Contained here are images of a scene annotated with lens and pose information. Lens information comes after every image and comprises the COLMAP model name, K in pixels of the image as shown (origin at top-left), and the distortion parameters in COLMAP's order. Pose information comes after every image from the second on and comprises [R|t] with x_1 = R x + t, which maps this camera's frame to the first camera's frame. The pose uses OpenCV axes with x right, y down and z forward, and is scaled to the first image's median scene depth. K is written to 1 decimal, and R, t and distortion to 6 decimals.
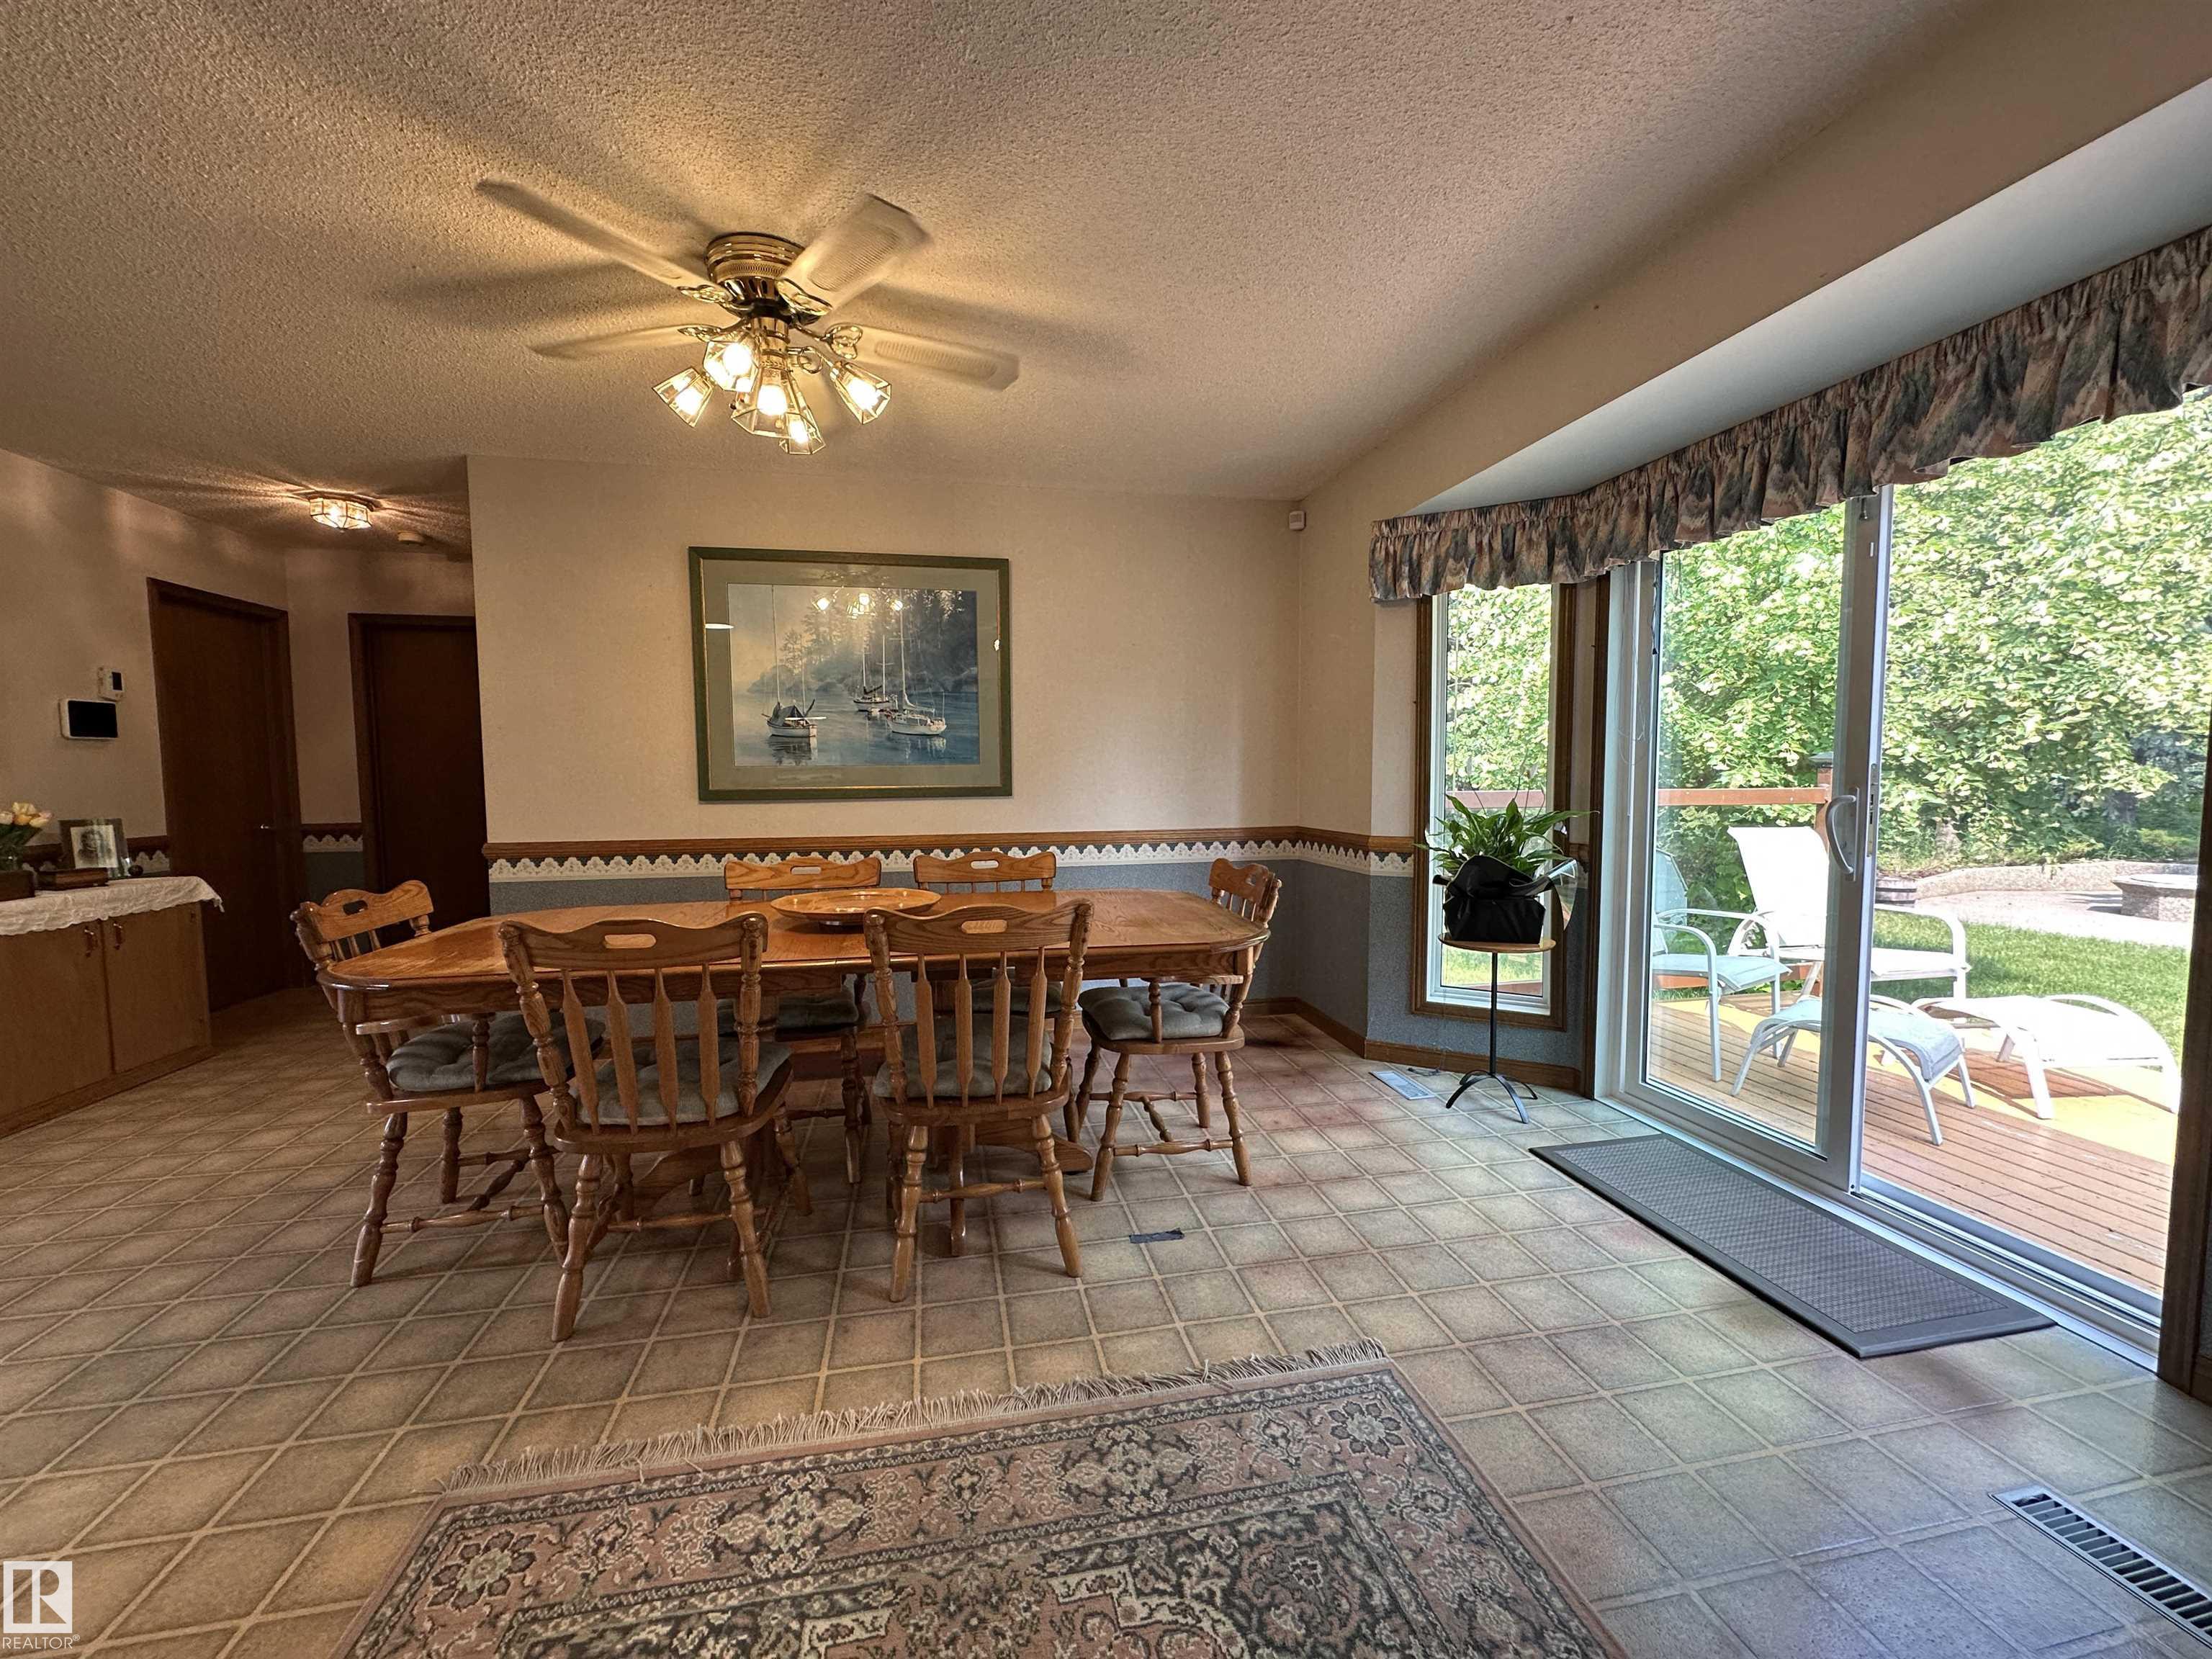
lens RADIAL K [[880.2, 0, 1107.1], [0, 880.2, 827.9], [0, 0, 1]] dist [-0.002695, 0.000810]
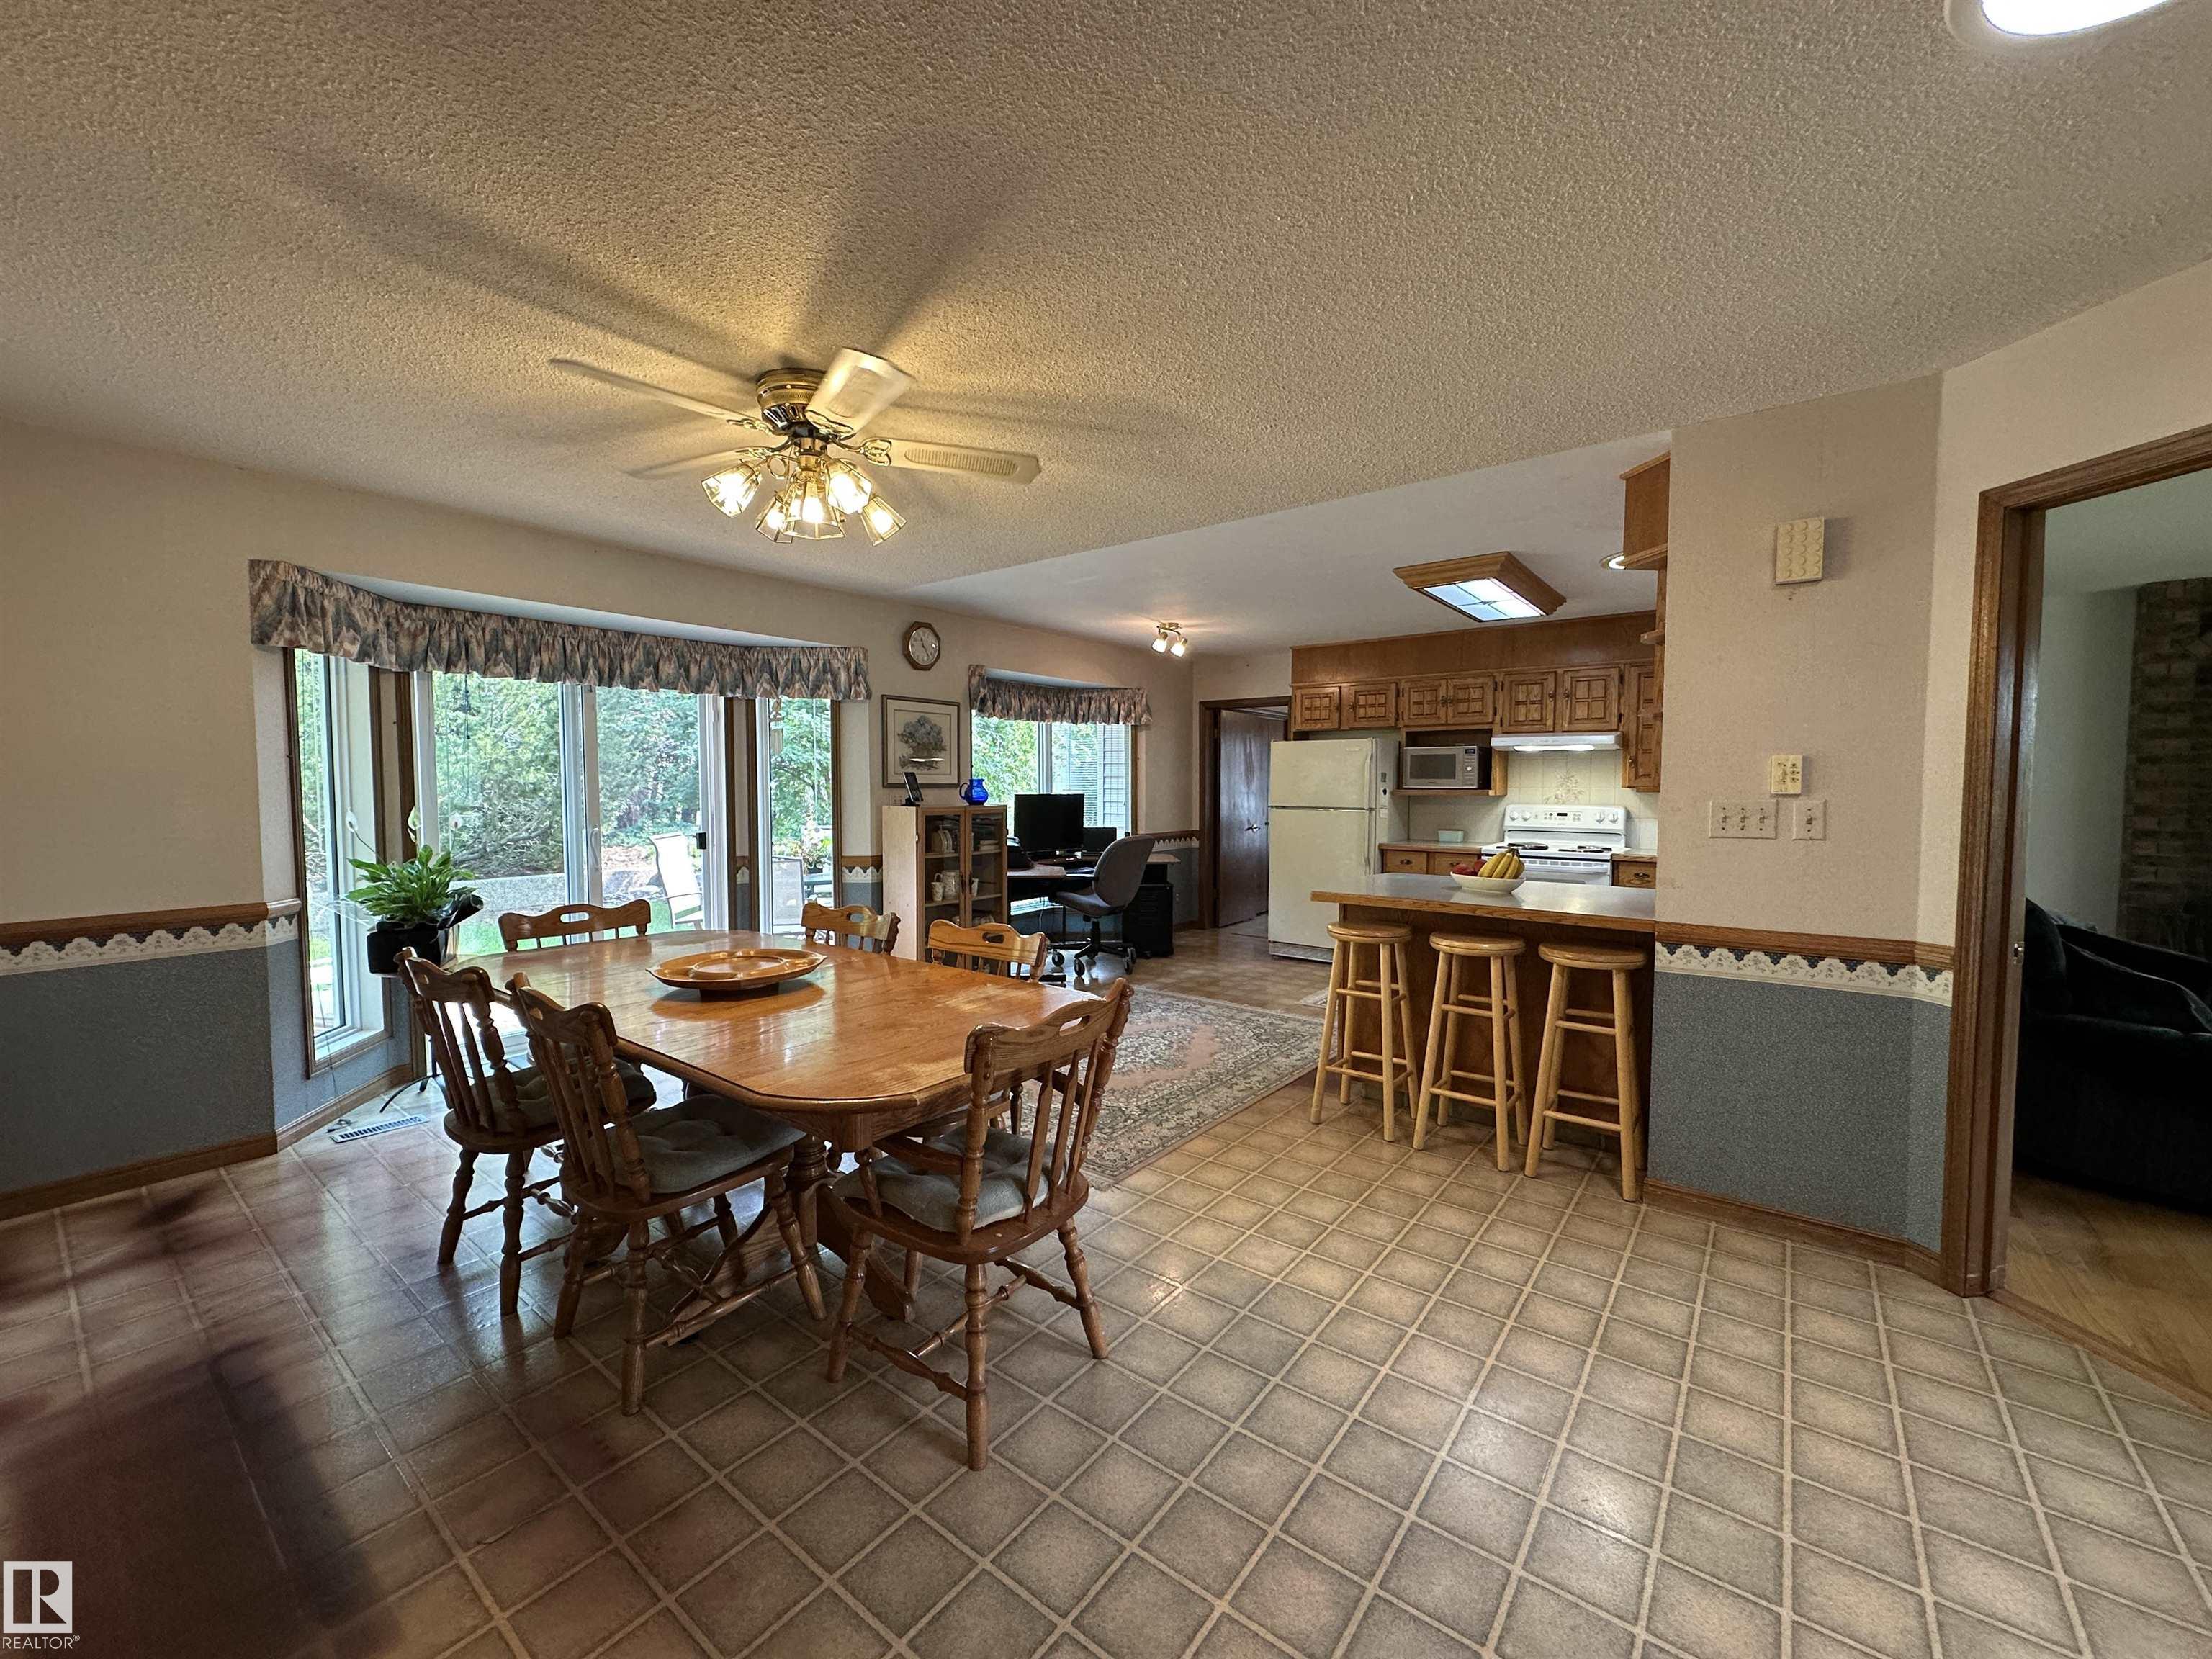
lens RADIAL K [[880.2, 0, 1107.2], [0, 880.2, 827.3], [0, 0, 1]] dist [-0.002695, 0.000810]
pose [[-0.651905, -0.032576, 0.757601, -1.065230], [0.051813, 0.994828, 0.087361, -0.114842], [-0.756529, 0.096205, -0.646846, 1.058215]]
